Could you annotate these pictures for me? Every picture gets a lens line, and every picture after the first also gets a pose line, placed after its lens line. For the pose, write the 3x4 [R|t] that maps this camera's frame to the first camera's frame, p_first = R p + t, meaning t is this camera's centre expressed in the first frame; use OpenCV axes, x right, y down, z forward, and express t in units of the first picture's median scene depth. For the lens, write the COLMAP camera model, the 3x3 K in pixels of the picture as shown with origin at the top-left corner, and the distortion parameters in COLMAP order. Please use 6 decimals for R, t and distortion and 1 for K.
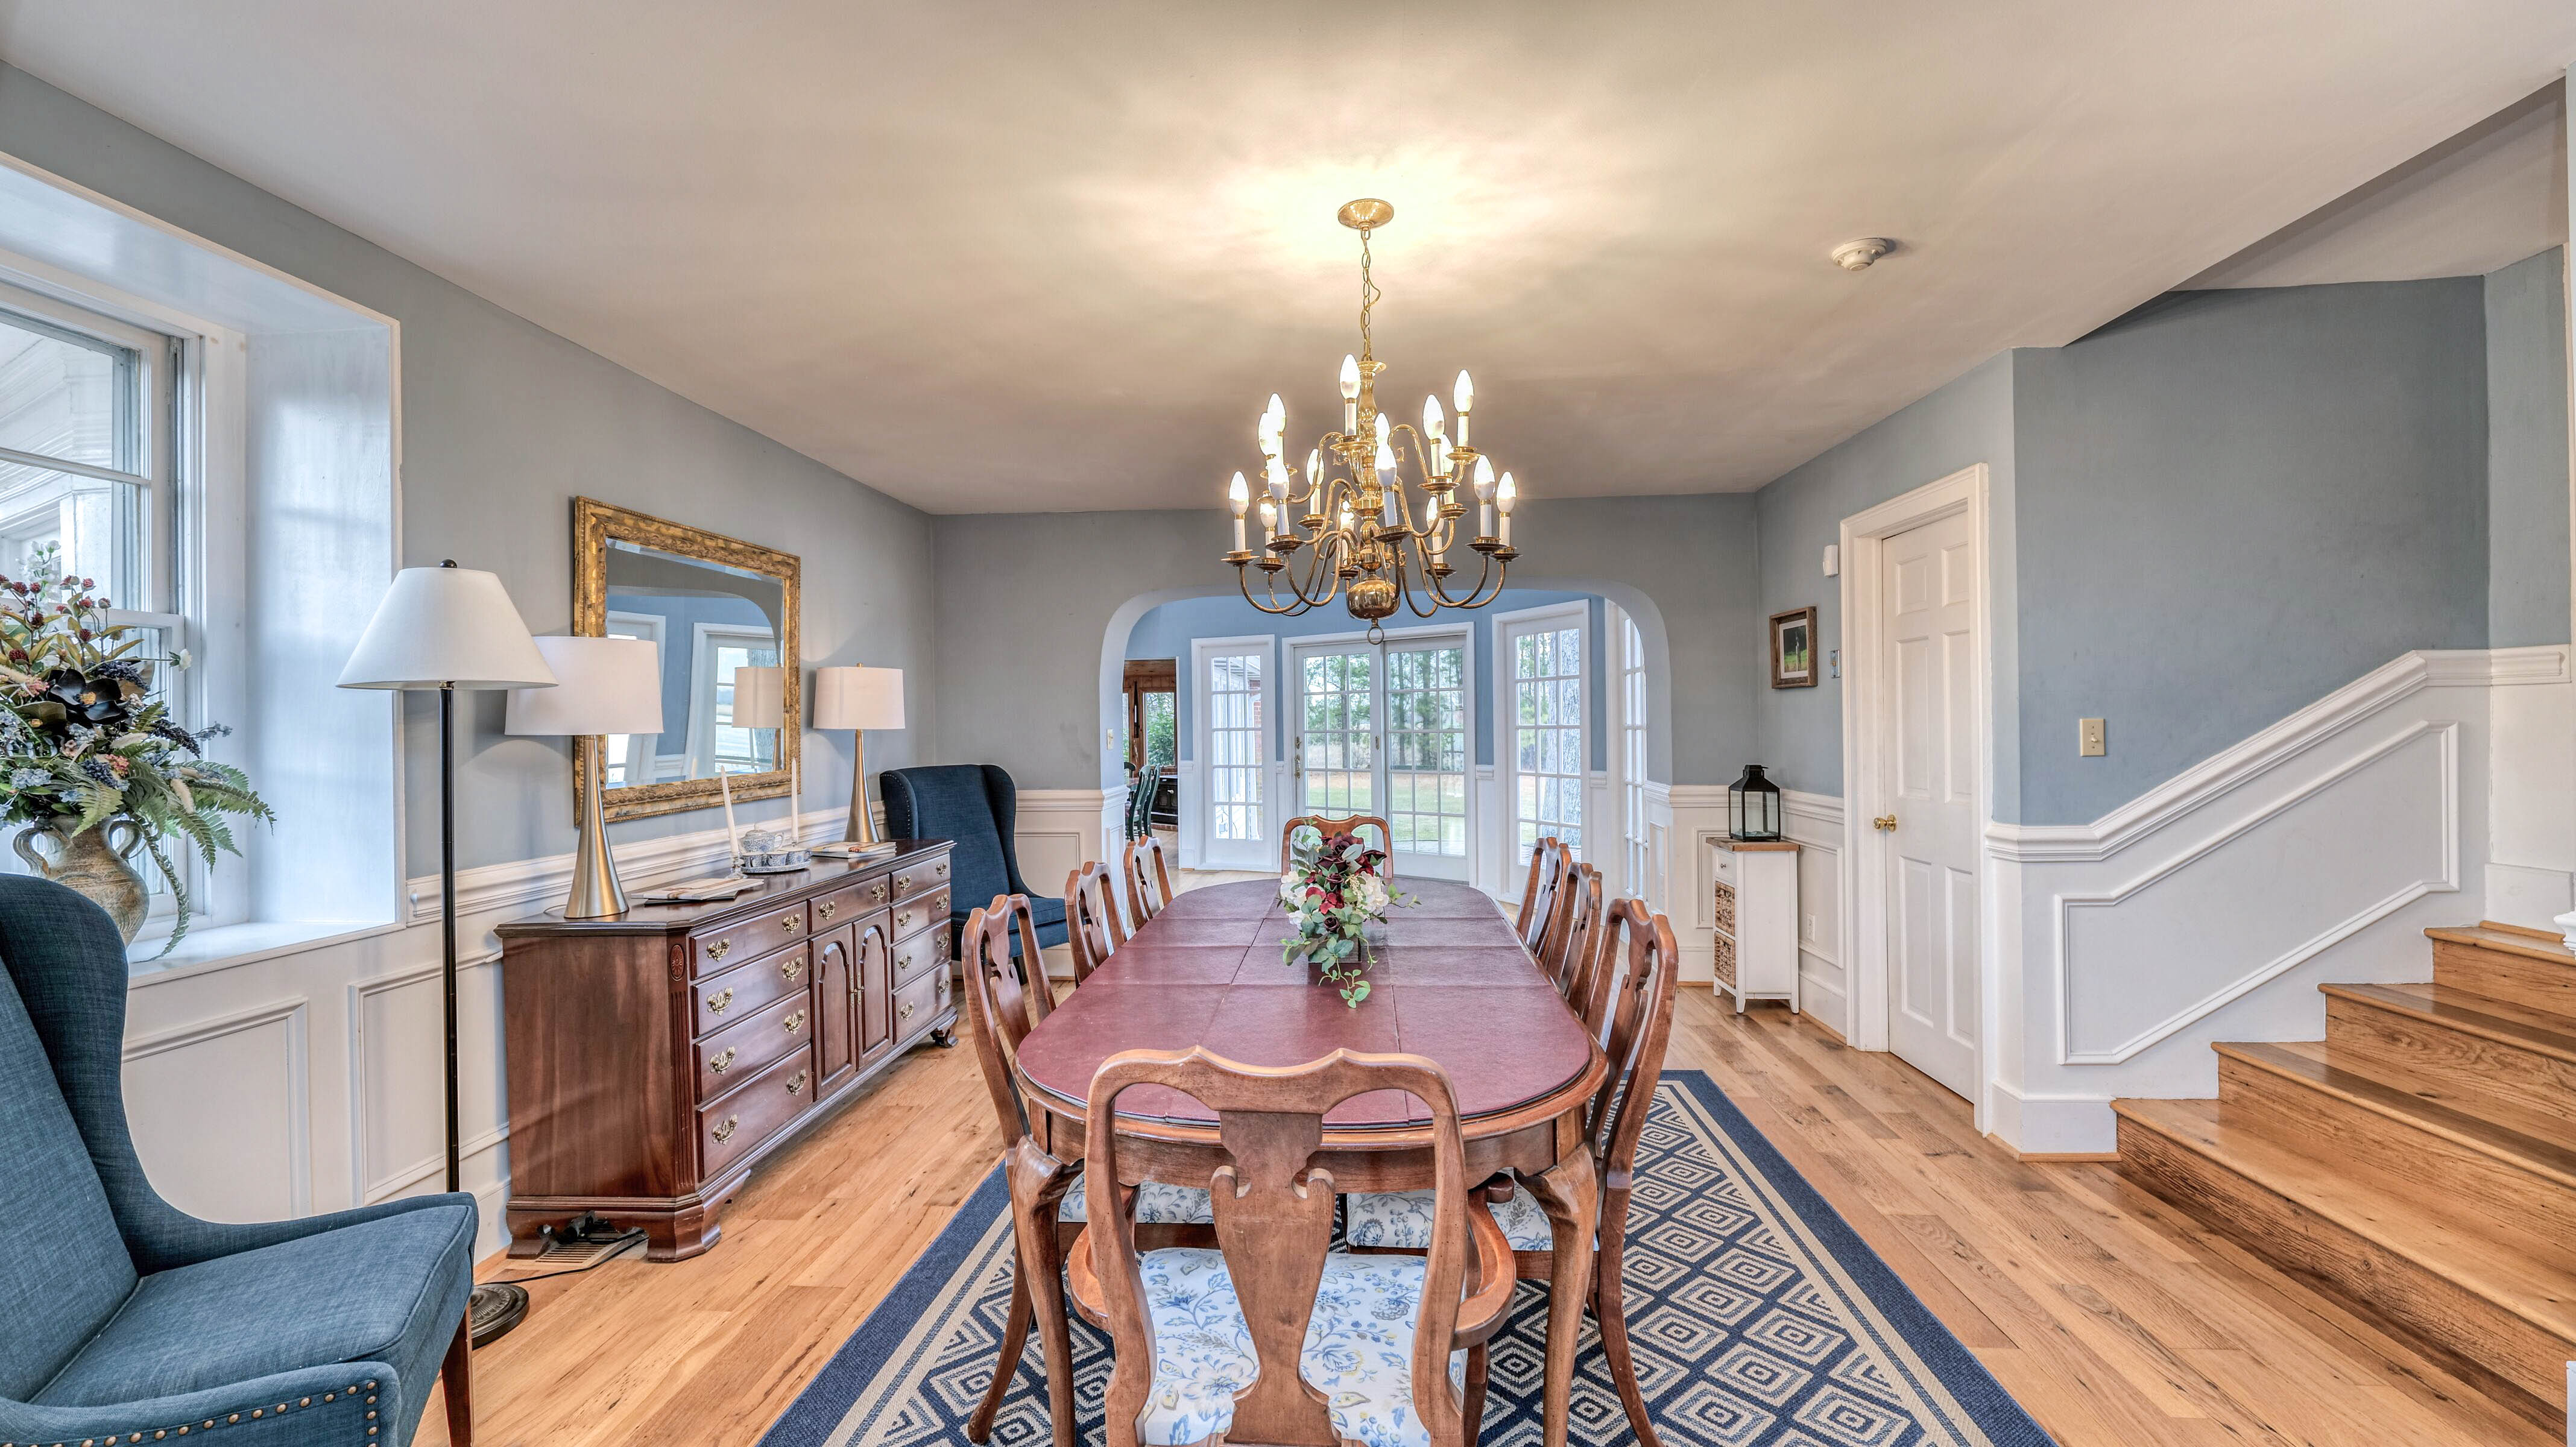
lens RADIAL K [[1055.2, 0, 1278.1], [0, 1055.2, 722.1], [0, 0, 1]] dist [-0.006493, 0.000333]
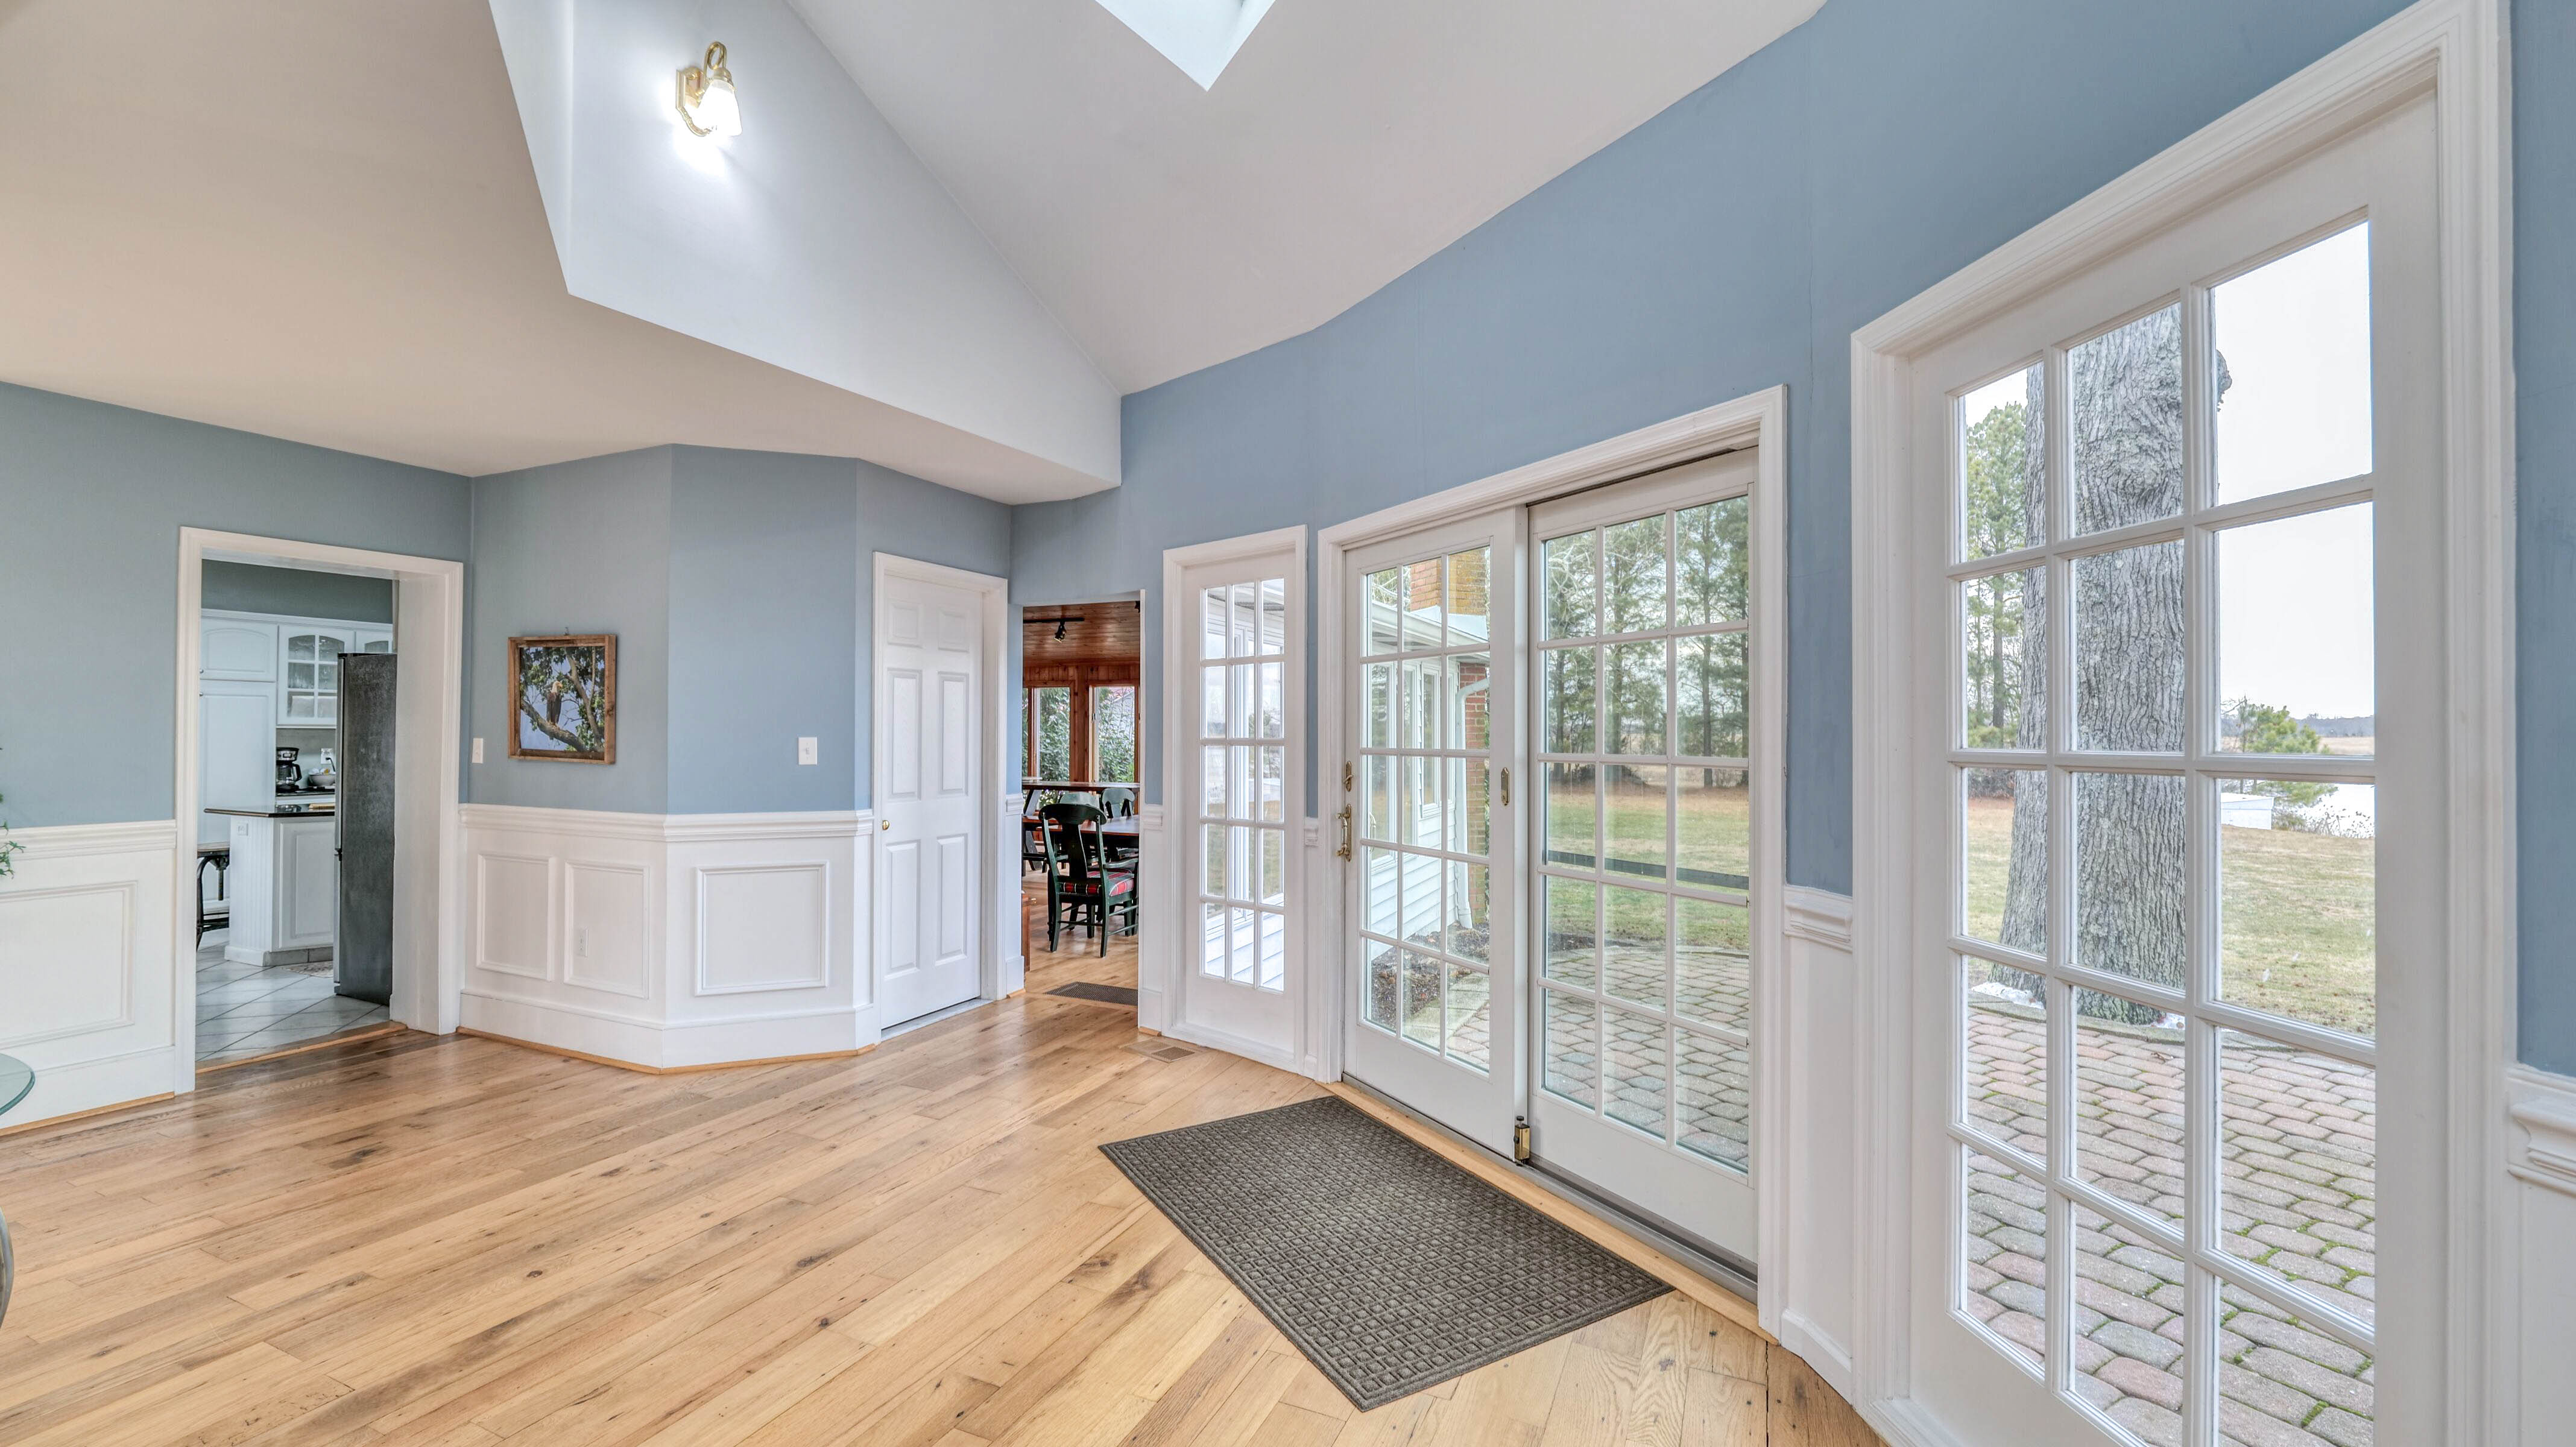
lens RADIAL K [[1037.7, 0, 1277.3], [0, 1037.7, 723.8], [0, 0, 1]] dist [-0.014931, 0.000024]
pose [[0.939551, 0.017532, -0.341960, 0.361060], [-0.019353, 0.999811, -0.001912, -0.000526], [0.341861, 0.008414, 0.939713, 1.620285]]
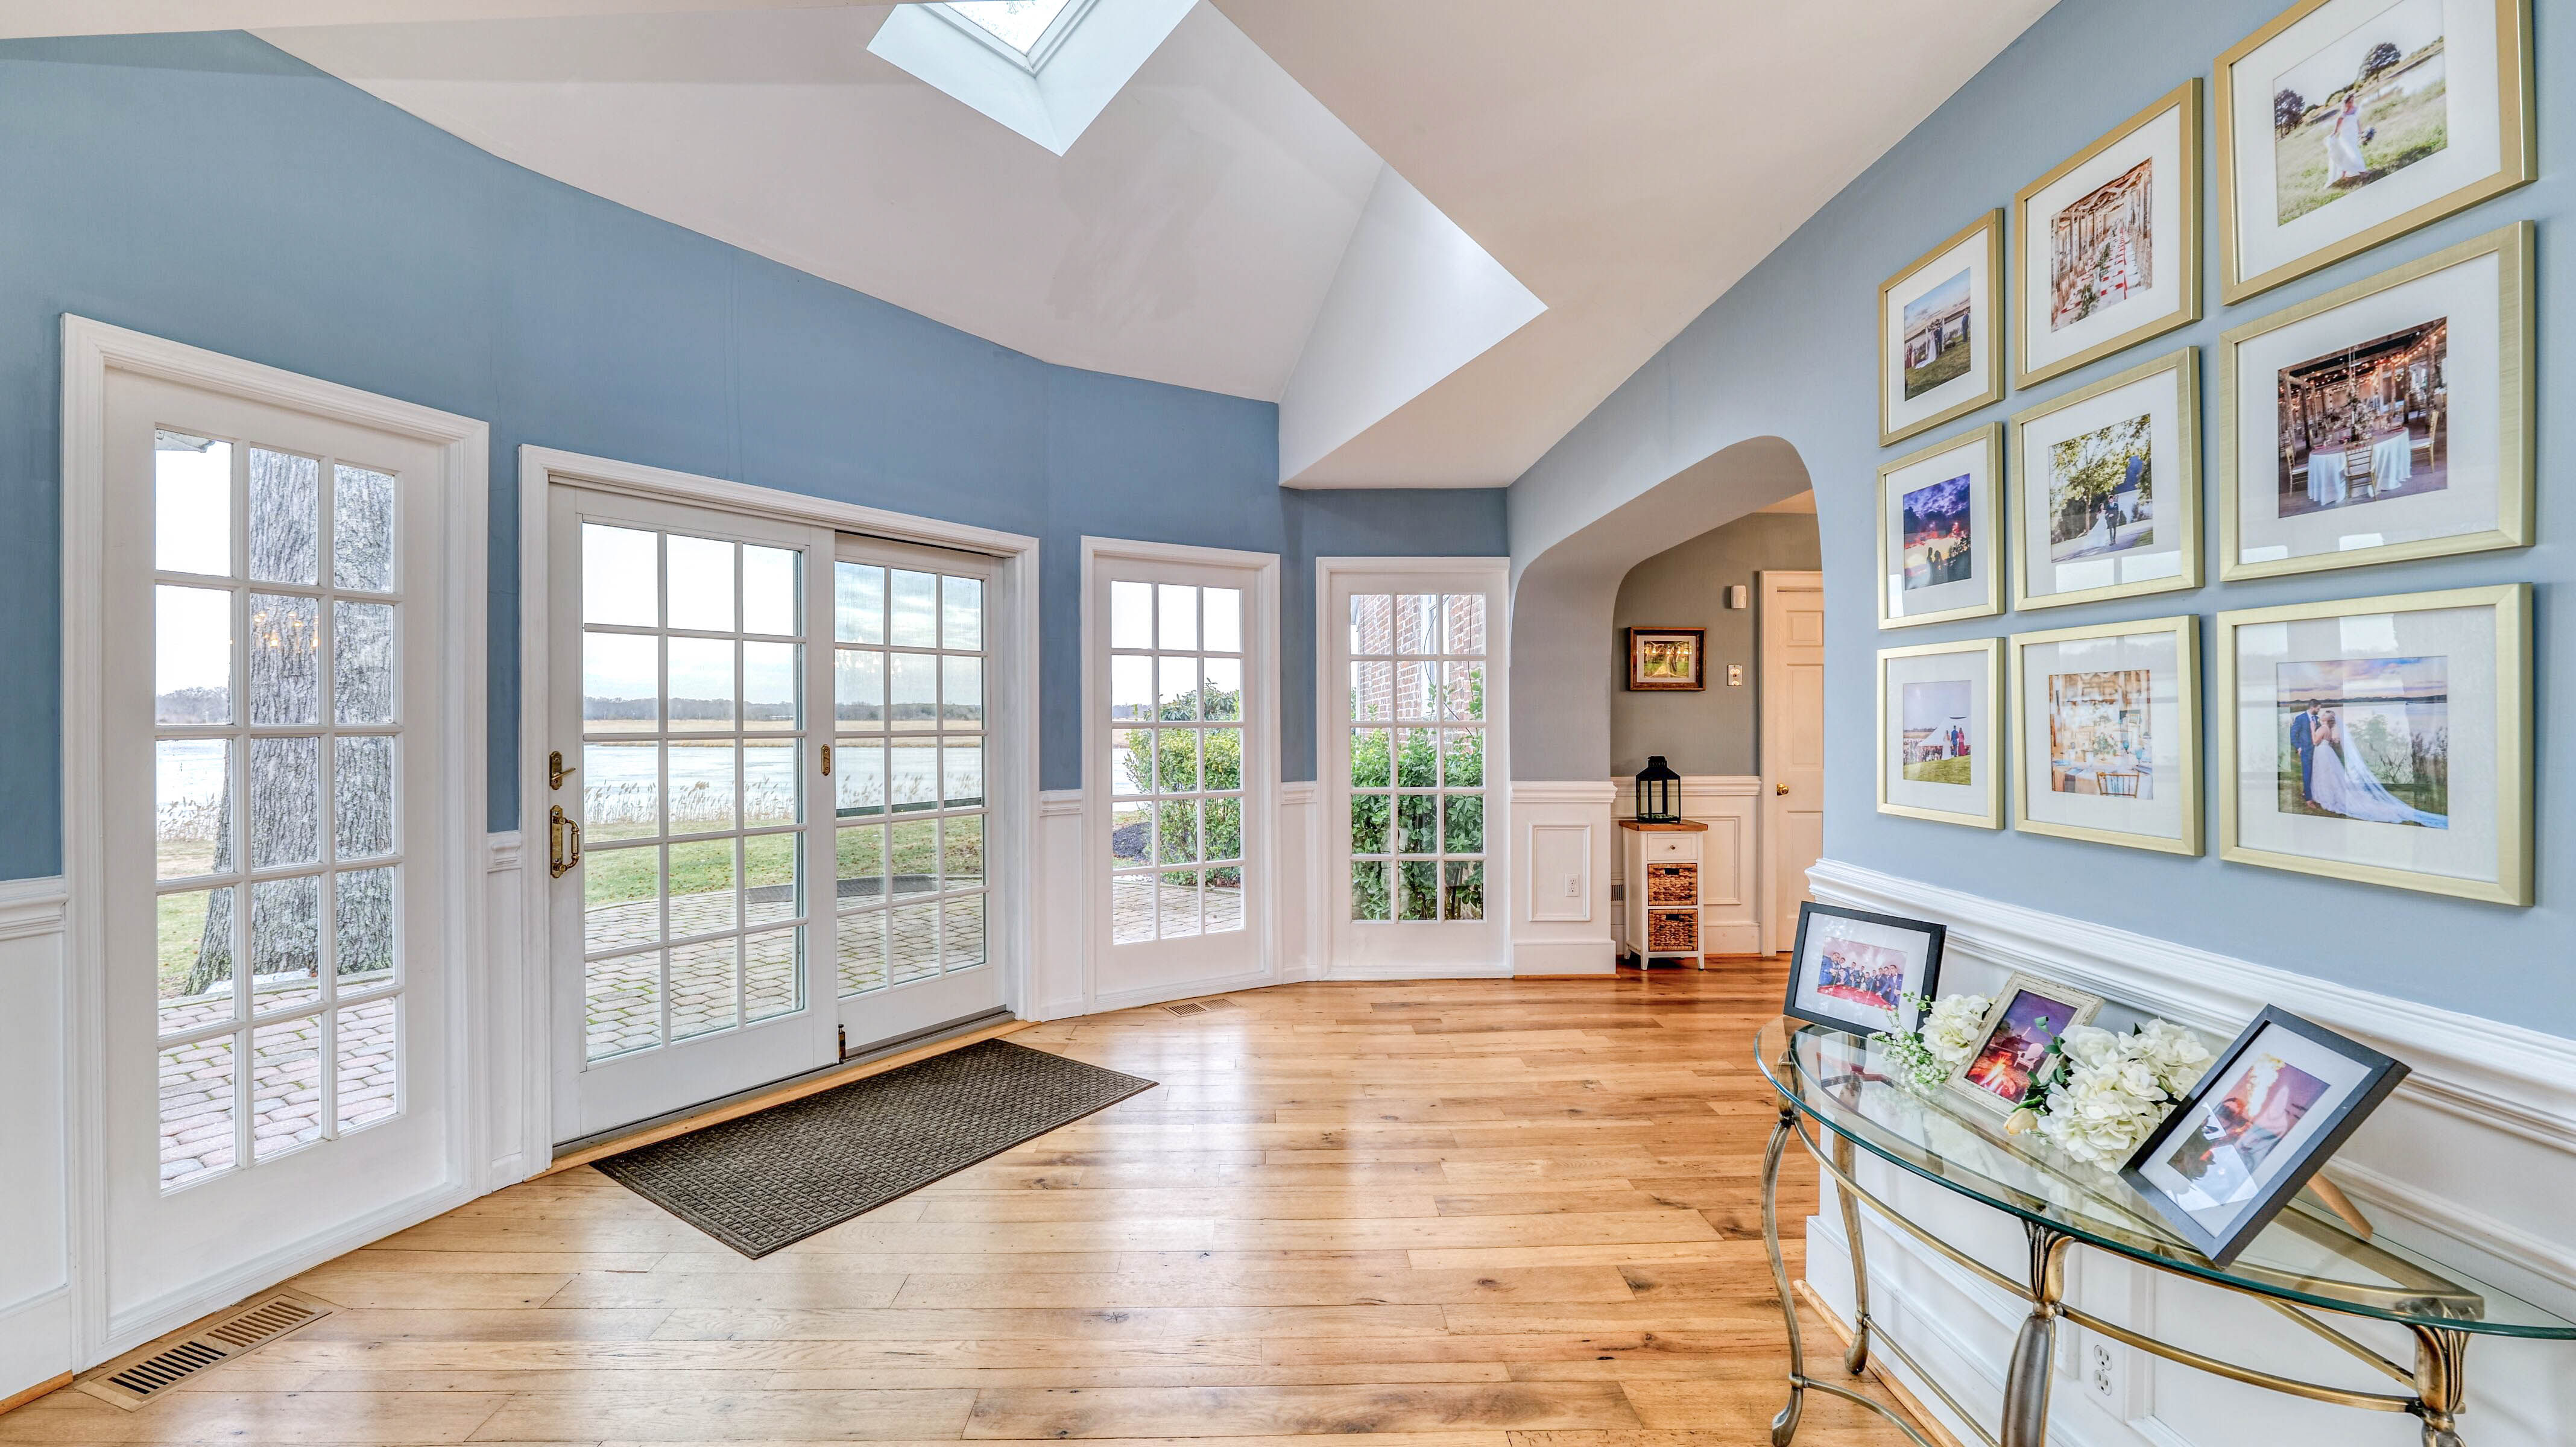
lens RADIAL K [[1055.2, 0, 1278.1], [0, 1055.2, 722.1], [0, 0, 1]] dist [-0.006493, 0.000333]
pose [[-0.102844, 0.013014, 0.994612, -0.906043], [0.001179, 0.999915, -0.012962, 0.024234], [-0.994697, -0.000160, -0.102850, 2.182194]]
